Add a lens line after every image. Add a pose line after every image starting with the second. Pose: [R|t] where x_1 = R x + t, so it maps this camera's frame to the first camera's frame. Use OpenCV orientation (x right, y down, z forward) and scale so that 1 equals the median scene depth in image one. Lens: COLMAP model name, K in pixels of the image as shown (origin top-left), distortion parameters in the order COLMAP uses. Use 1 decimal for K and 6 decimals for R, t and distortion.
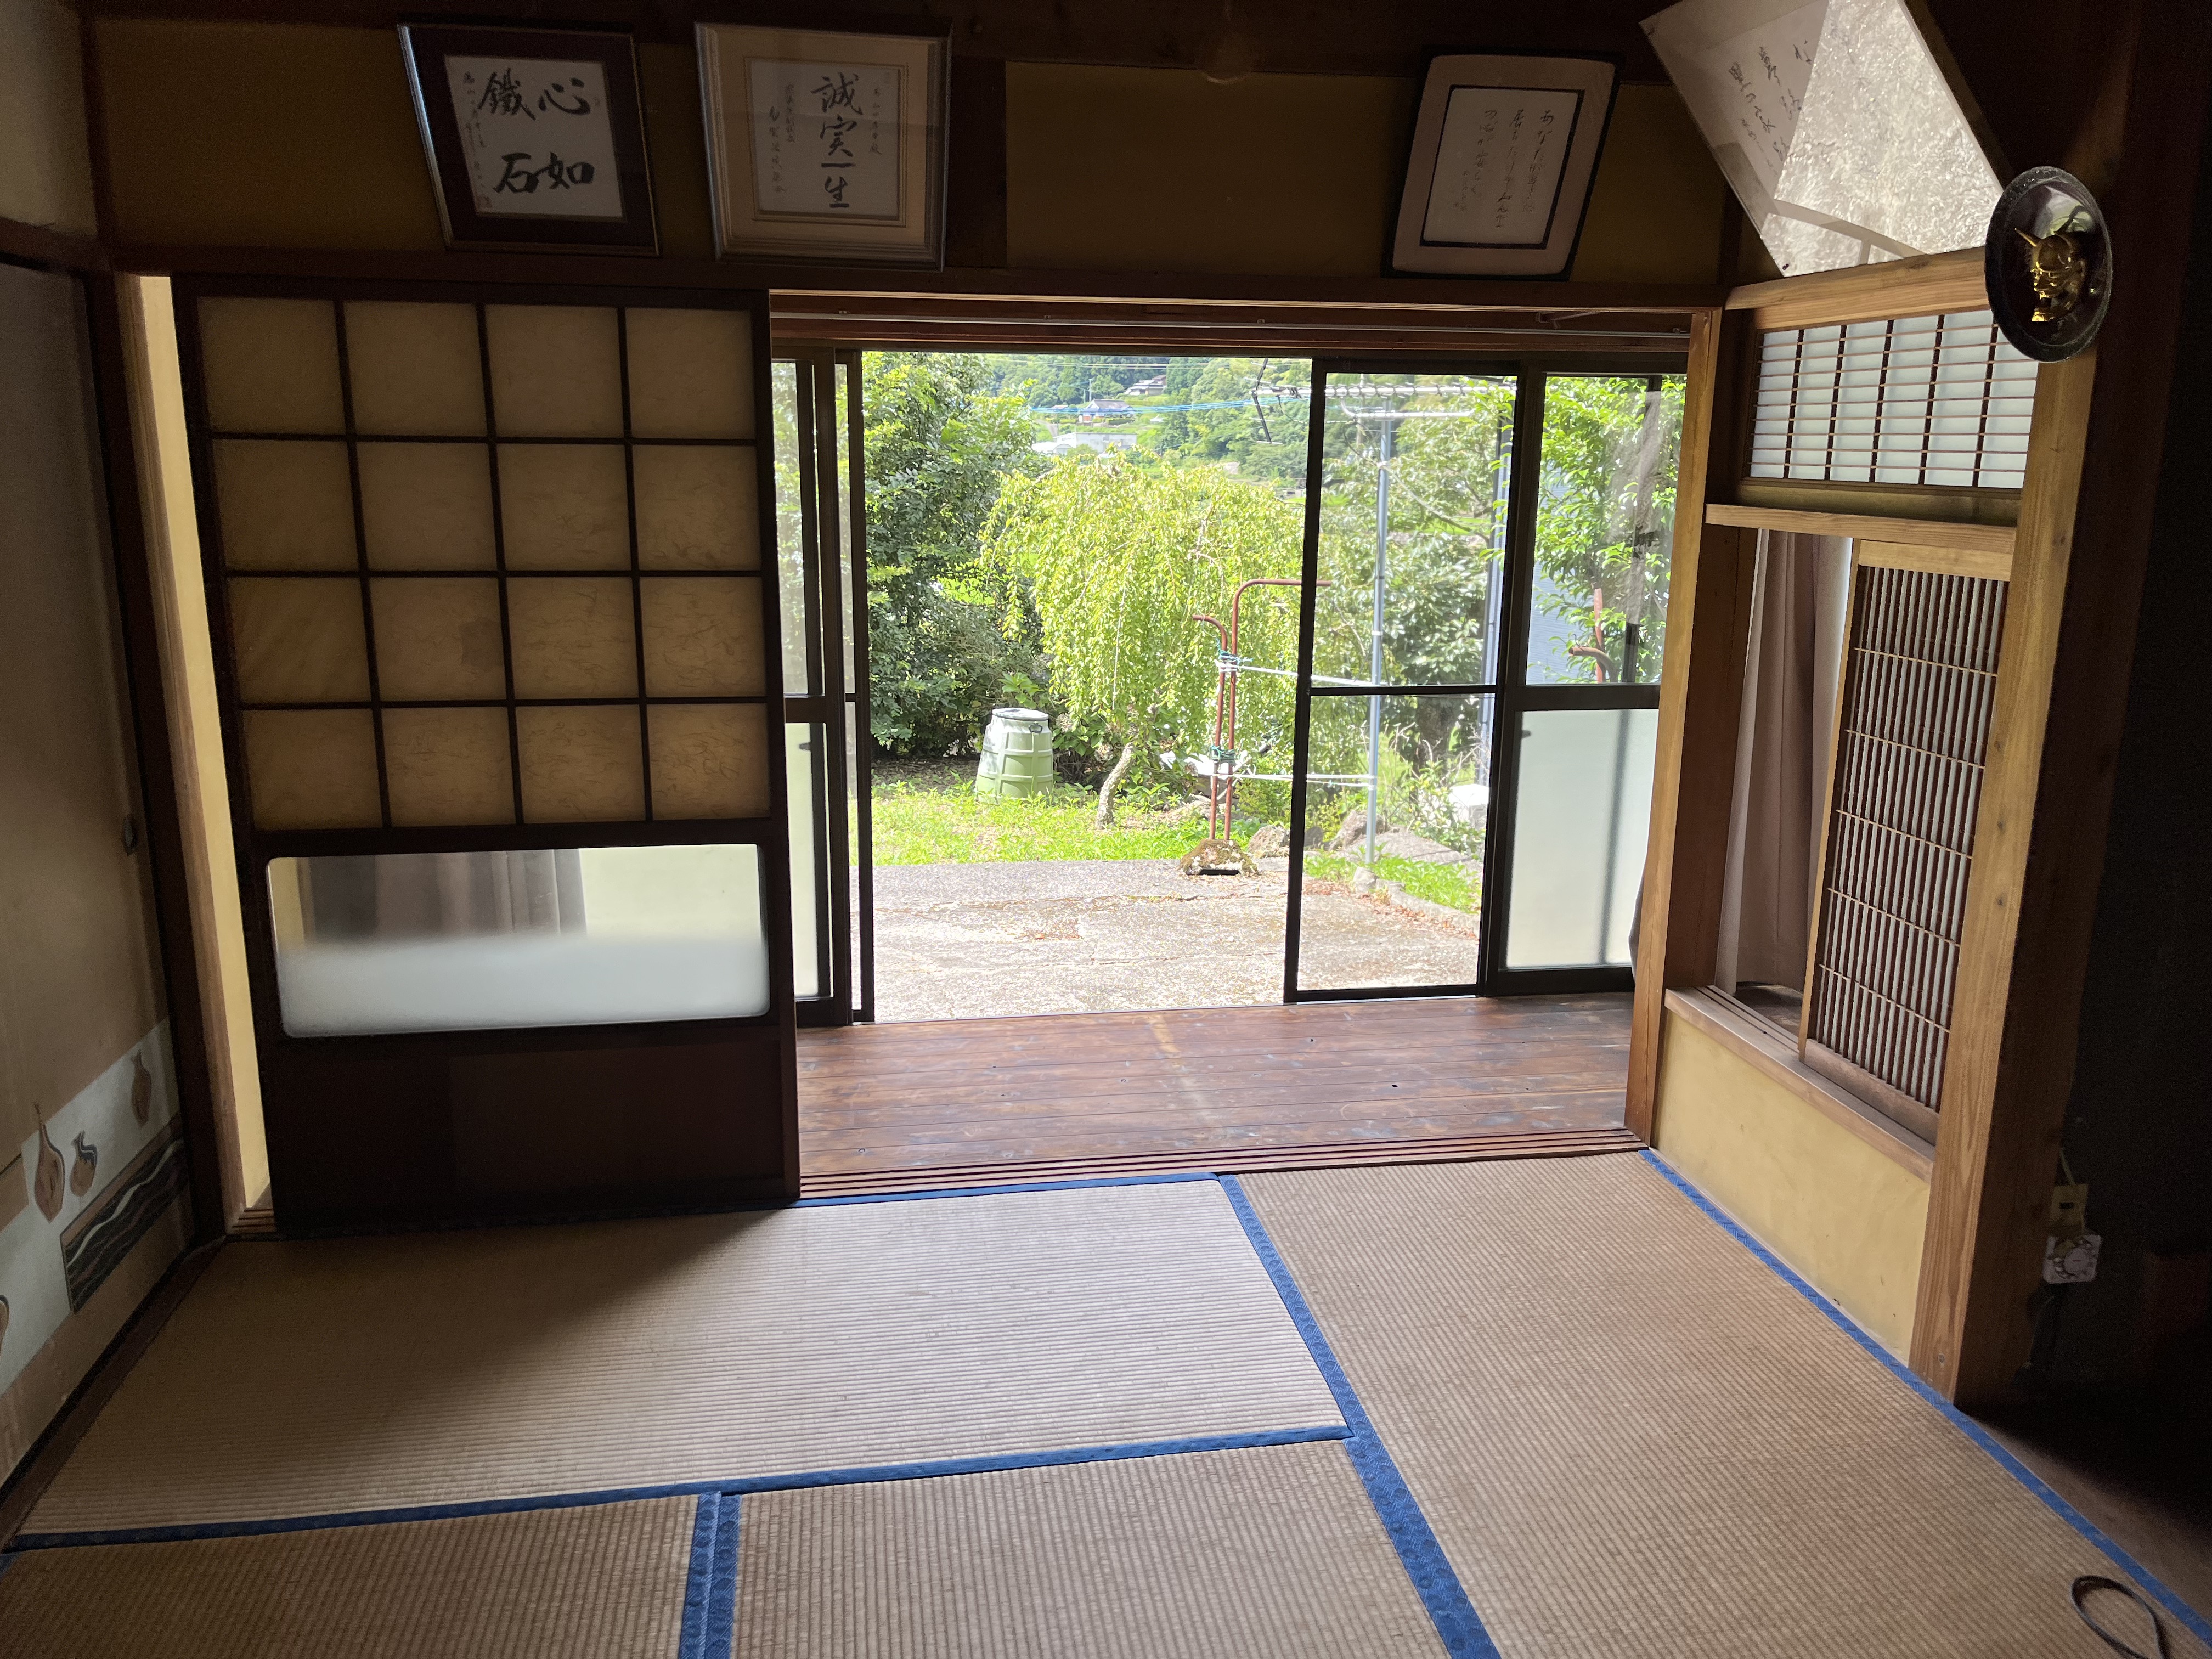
lens RADIAL K [[1670.7, 0, 1105.9], [0, 1670.7, 826.6], [0, 0, 1]] dist [0.054012, -0.079785]
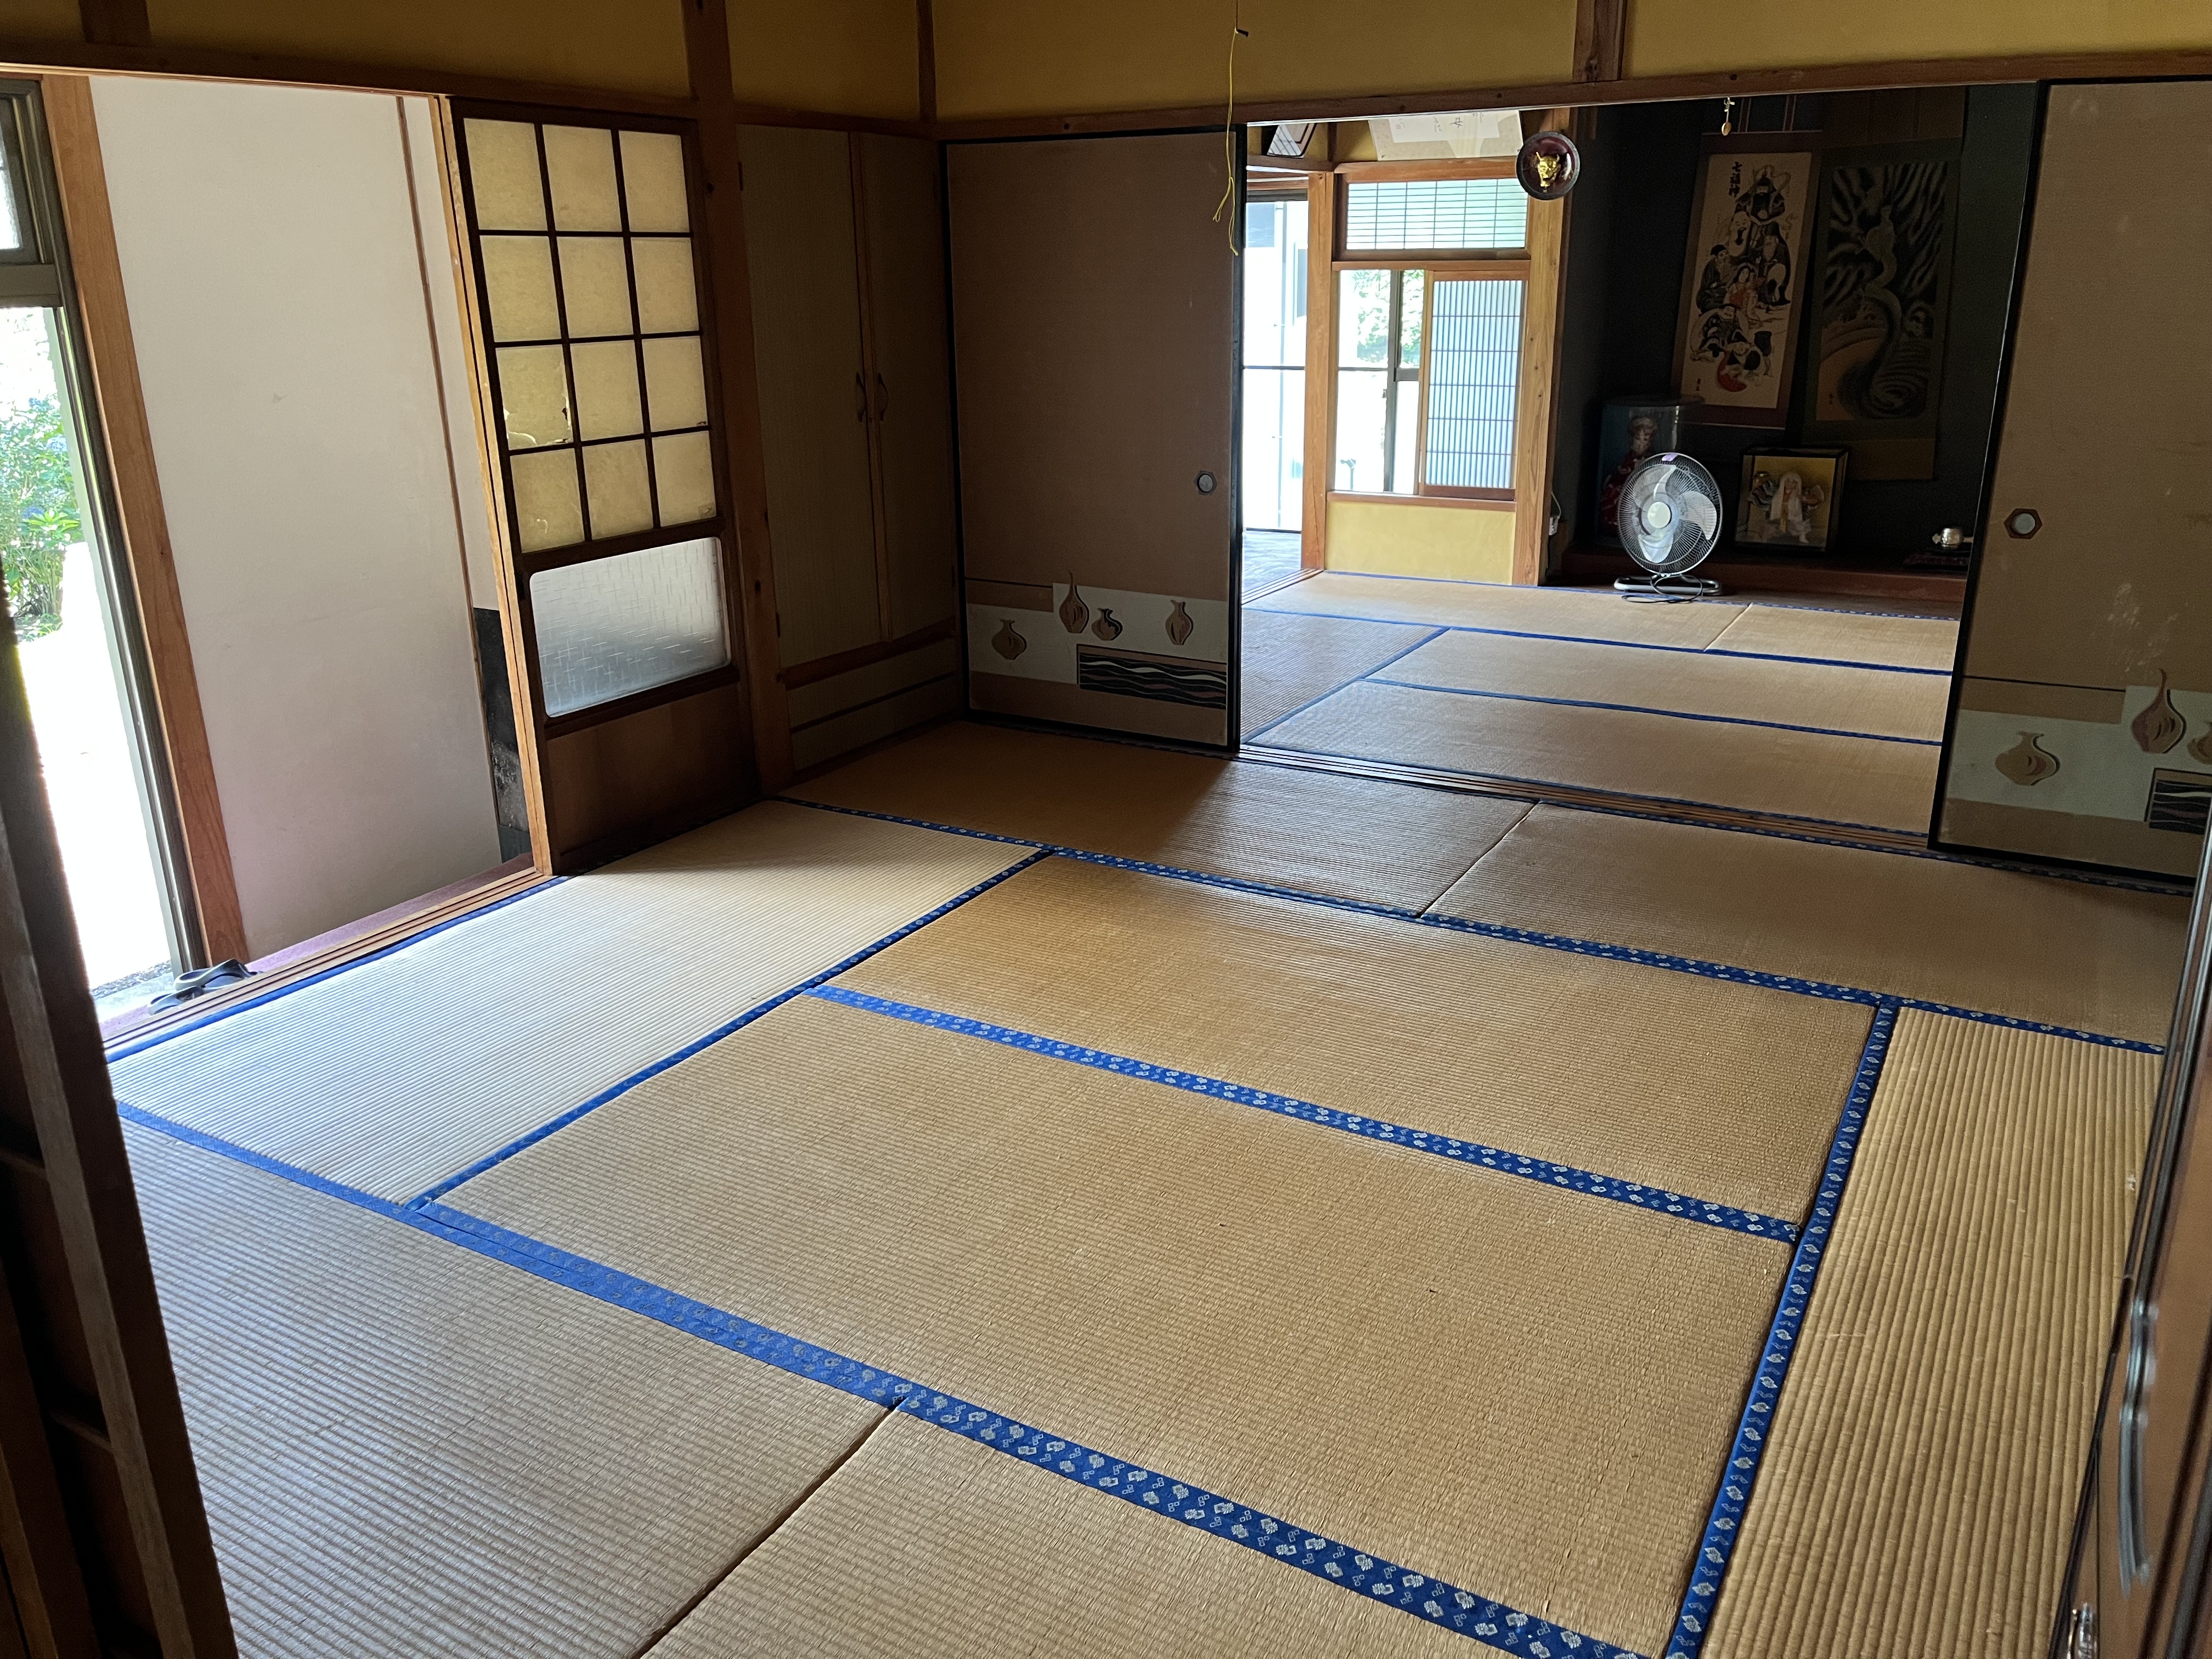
lens RADIAL K [[1670.7, 0, 1104.2], [0, 1670.7, 826.2], [0, 0, 1]] dist [0.054012, -0.079785]
pose [[0.630716, -0.263594, 0.729873, -1.088889], [0.186997, 0.964452, 0.186720, 0.038310], [-0.753146, 0.018717, 0.657587, -0.149373]]
